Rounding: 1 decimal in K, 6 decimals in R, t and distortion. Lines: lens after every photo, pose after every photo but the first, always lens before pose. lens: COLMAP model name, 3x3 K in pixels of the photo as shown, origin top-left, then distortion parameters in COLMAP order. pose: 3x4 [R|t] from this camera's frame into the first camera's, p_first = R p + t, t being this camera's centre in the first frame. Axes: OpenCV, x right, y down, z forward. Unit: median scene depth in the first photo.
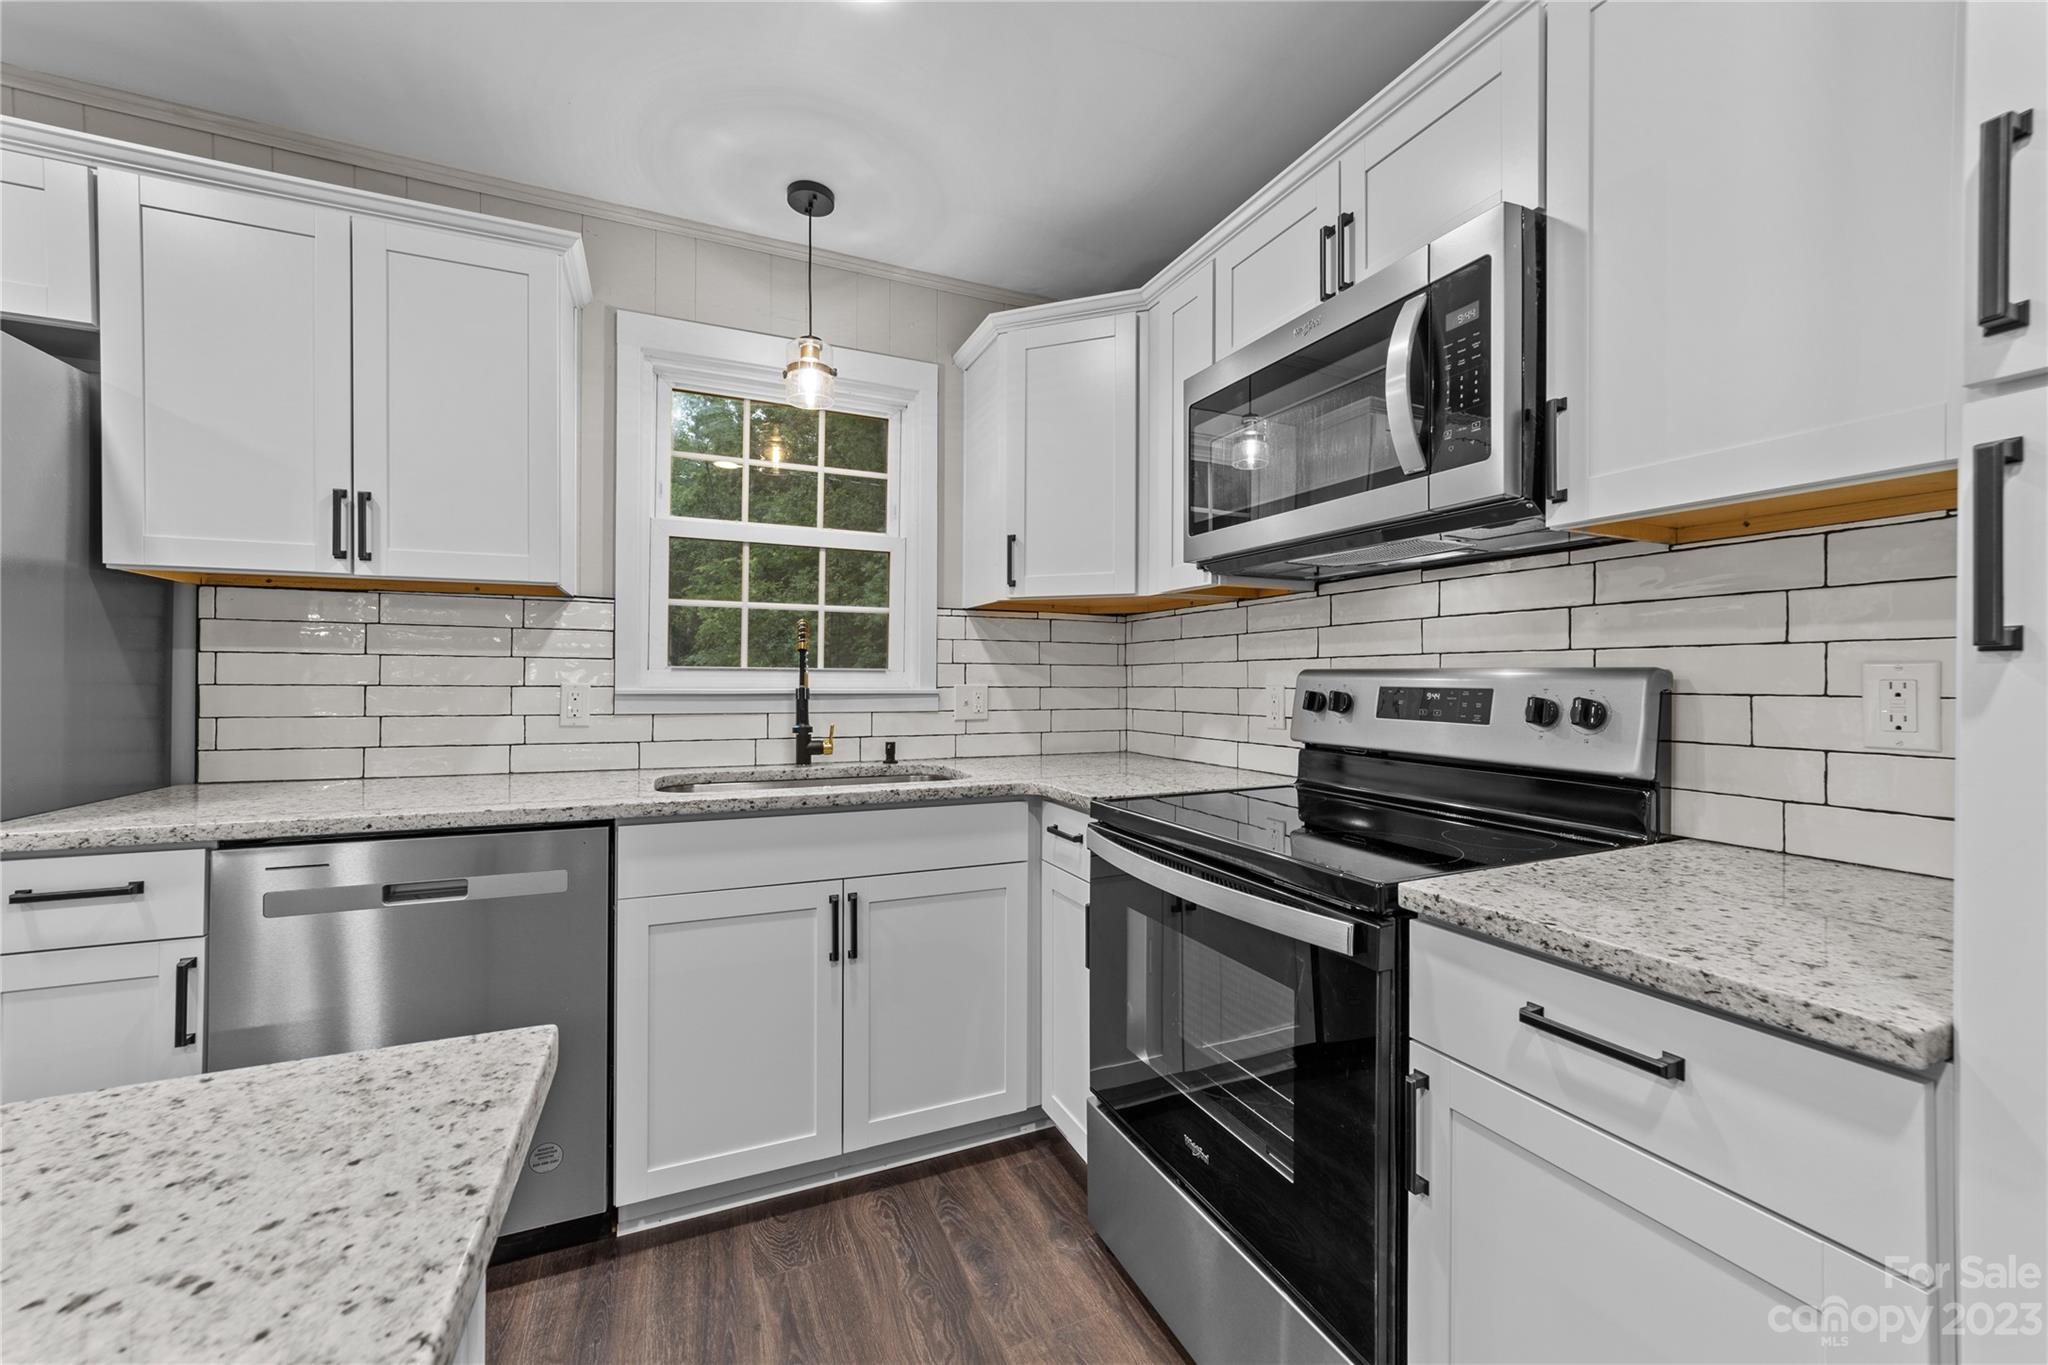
lens RADIAL K [[793.4, 0, 1031.1], [0, 793.4, 677.7], [0, 0, 1]] dist [-0.018489, 0.009086]
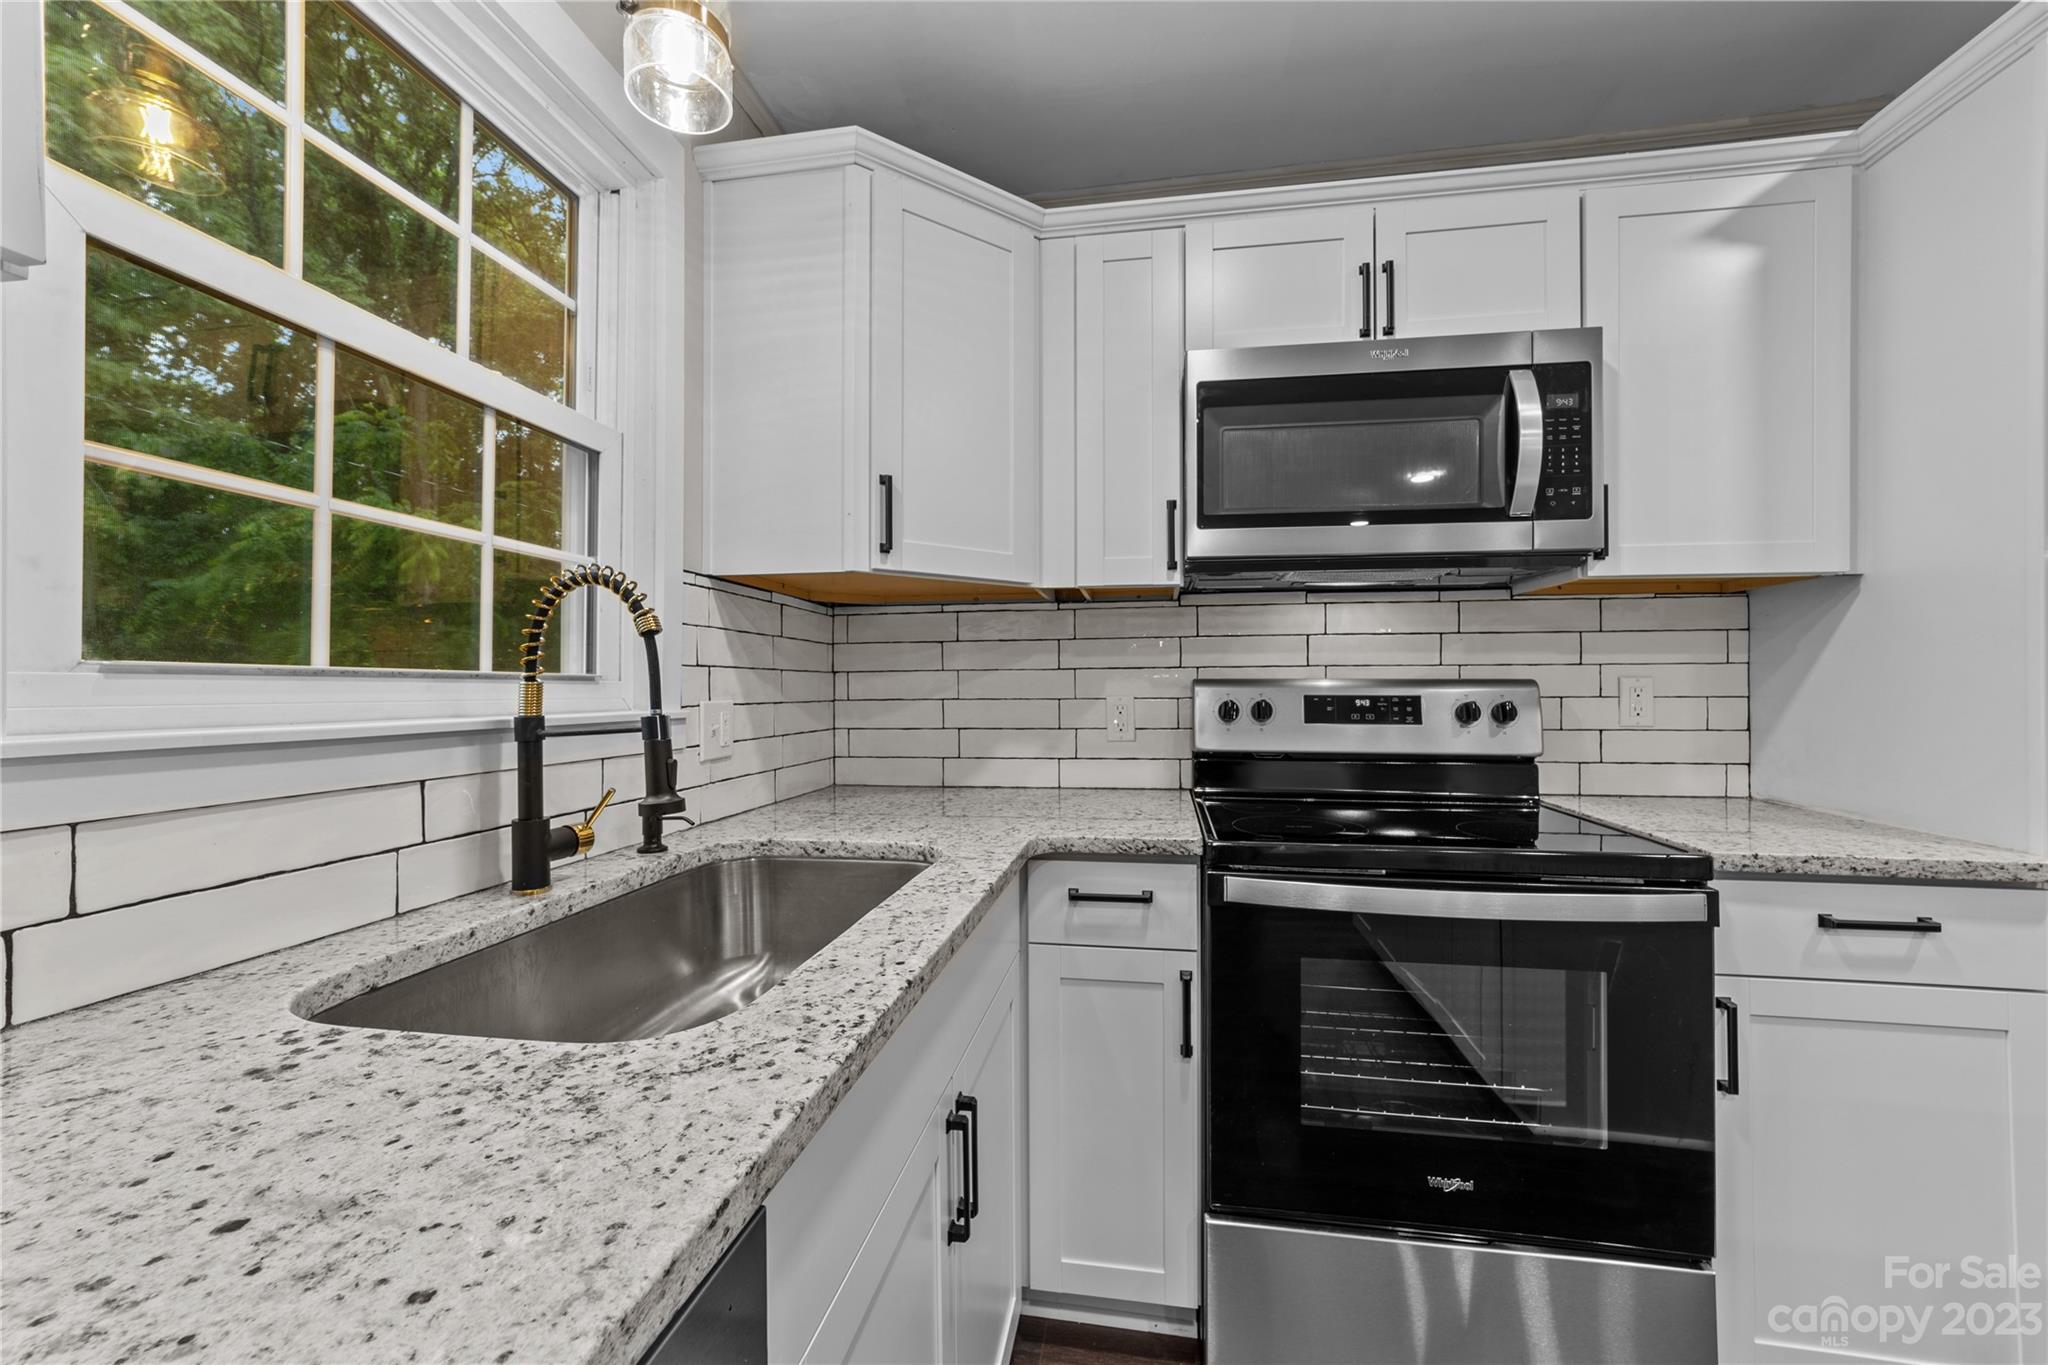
lens RADIAL K [[793.4, 0, 1029.3], [0, 793.4, 681.0], [0, 0, 1]] dist [-0.018489, 0.009086]
pose [[0.552504, 0.002038, 0.833508, -0.630857], [0.003140, 0.999985, -0.004526, -0.004108], [-0.833504, 0.005118, 0.552489, 0.655412]]
